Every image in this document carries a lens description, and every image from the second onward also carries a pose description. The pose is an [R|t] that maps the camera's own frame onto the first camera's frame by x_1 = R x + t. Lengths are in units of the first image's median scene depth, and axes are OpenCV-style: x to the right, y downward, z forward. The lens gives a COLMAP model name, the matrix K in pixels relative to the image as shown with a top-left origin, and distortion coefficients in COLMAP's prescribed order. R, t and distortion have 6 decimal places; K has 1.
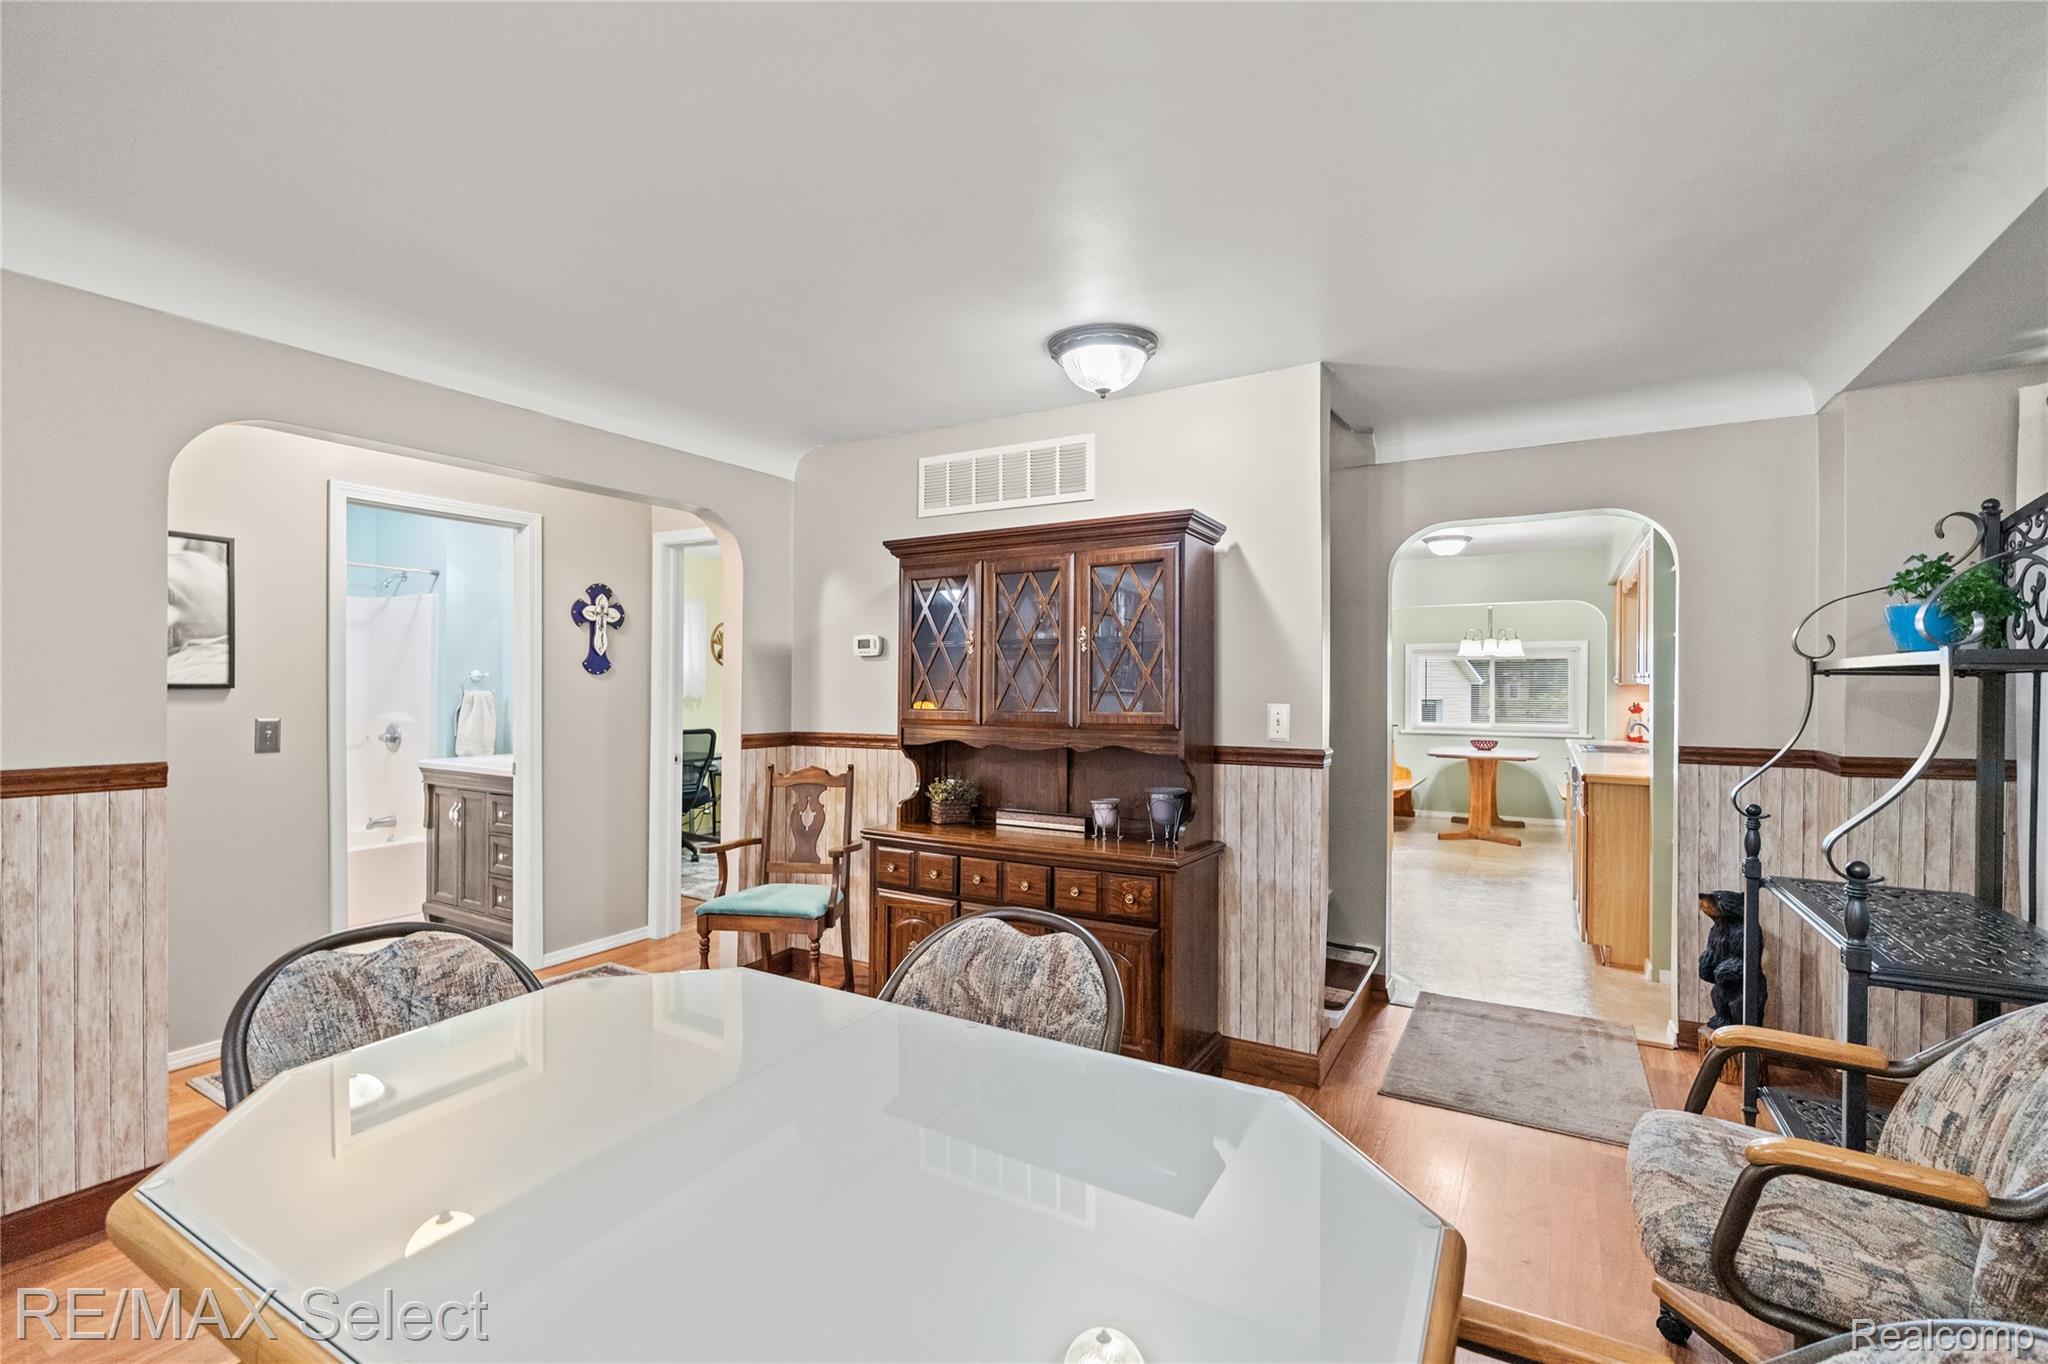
lens RADIAL K [[901.5, 0, 1024.0], [0, 901.5, 682.0], [0, 0, 1]] dist [-0.000930, -0.000069]
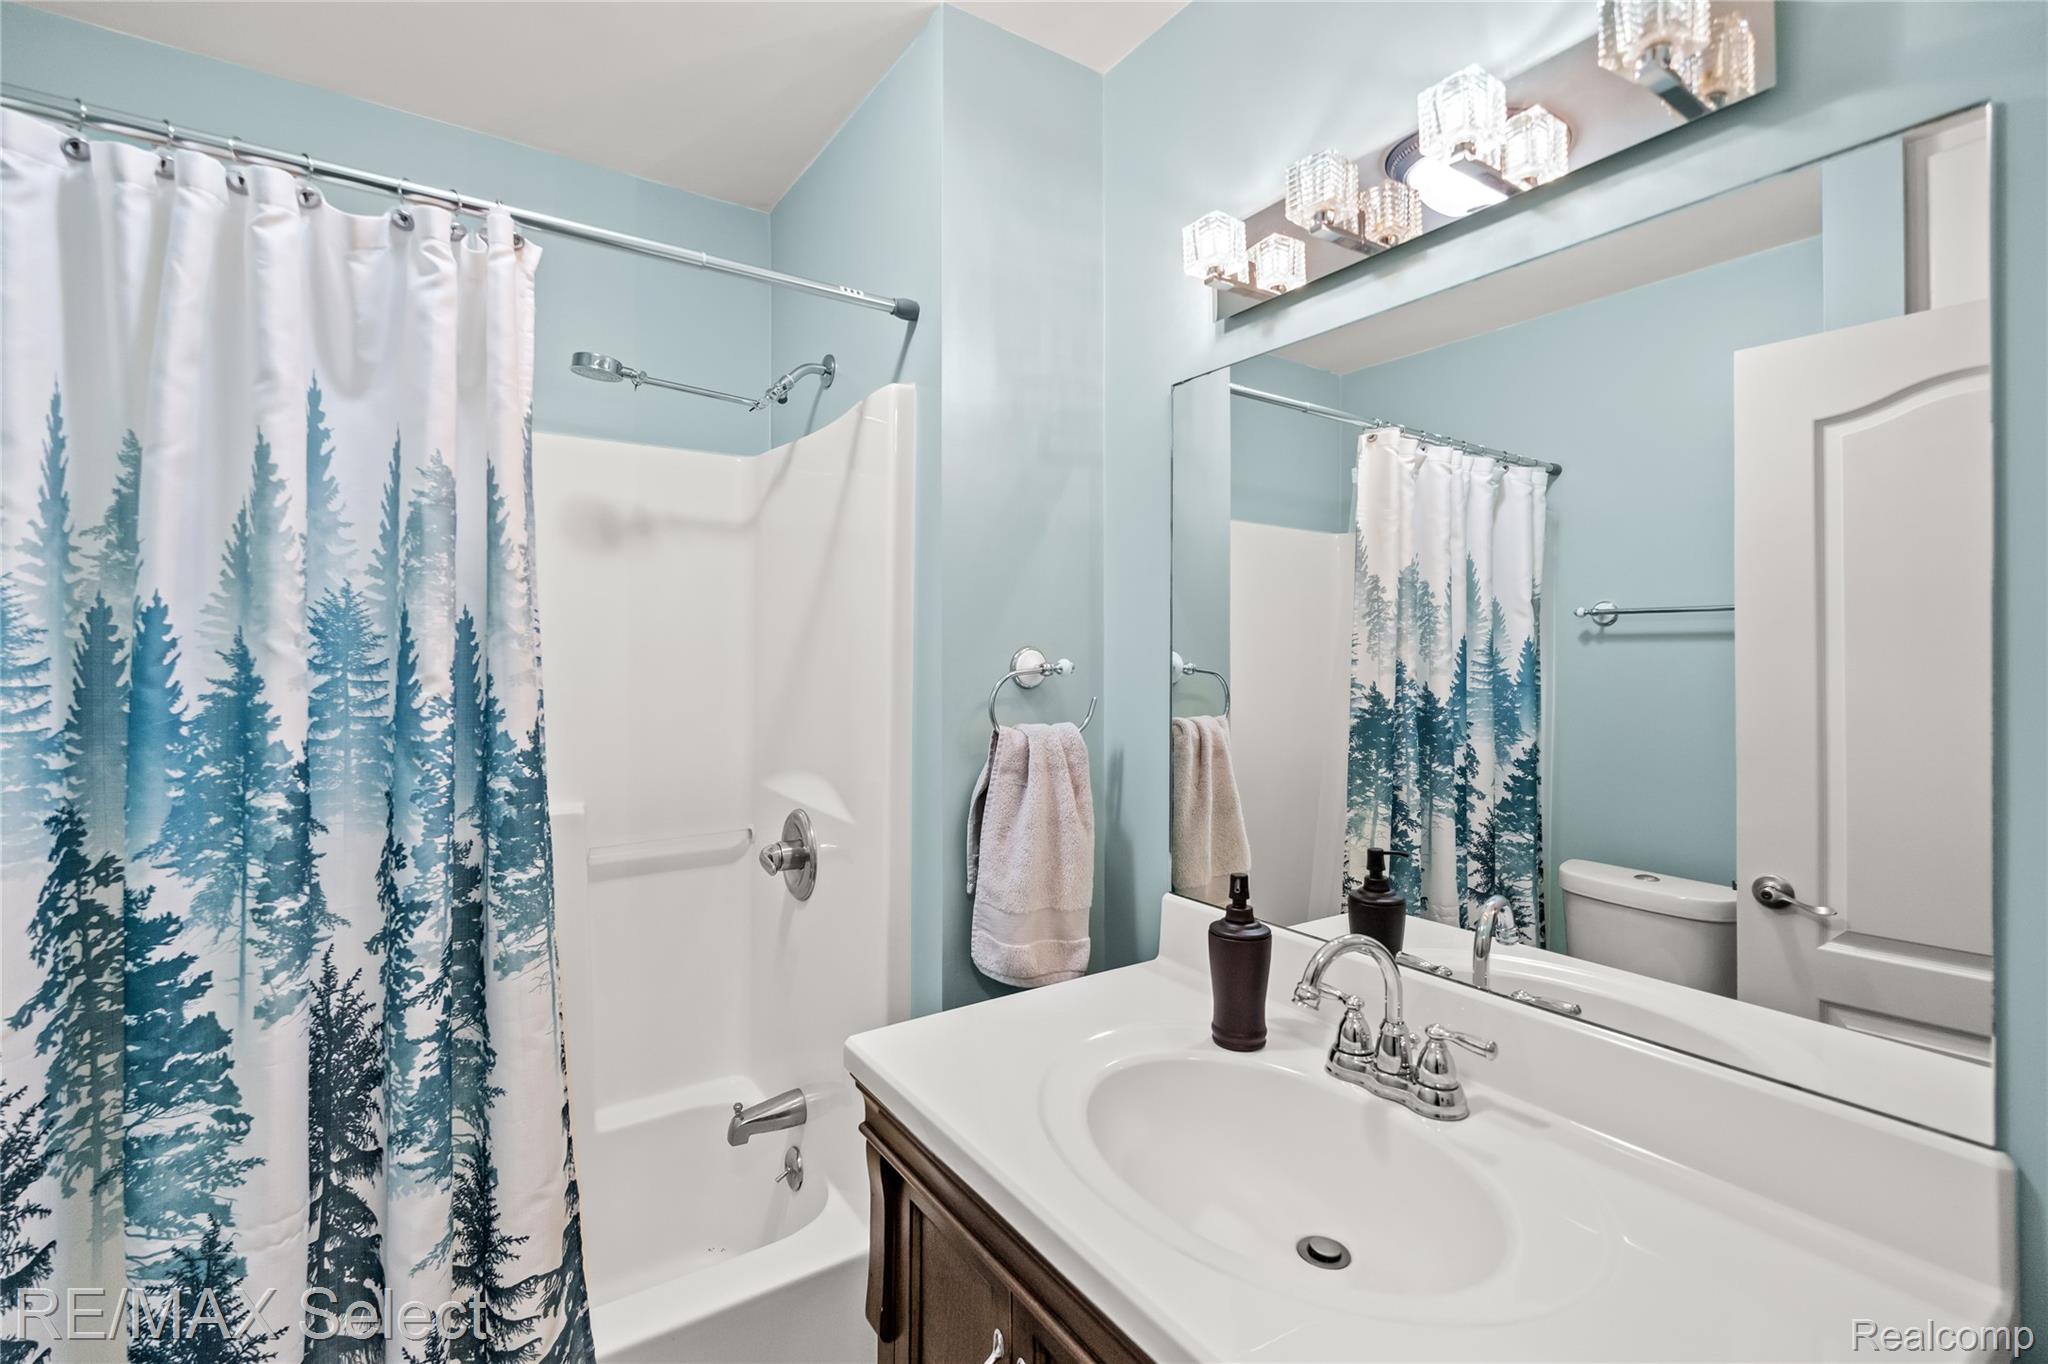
lens RADIAL K [[901.5, 0, 1024.0], [0, 901.5, 682.0], [0, 0, 1]] dist [-0.000930, -0.000069]
pose [[0.902724, 0.004387, -0.430198, -0.490936], [-0.001676, 0.999976, 0.006680, -0.004703], [0.430217, -0.005310, 0.902710, 0.748578]]
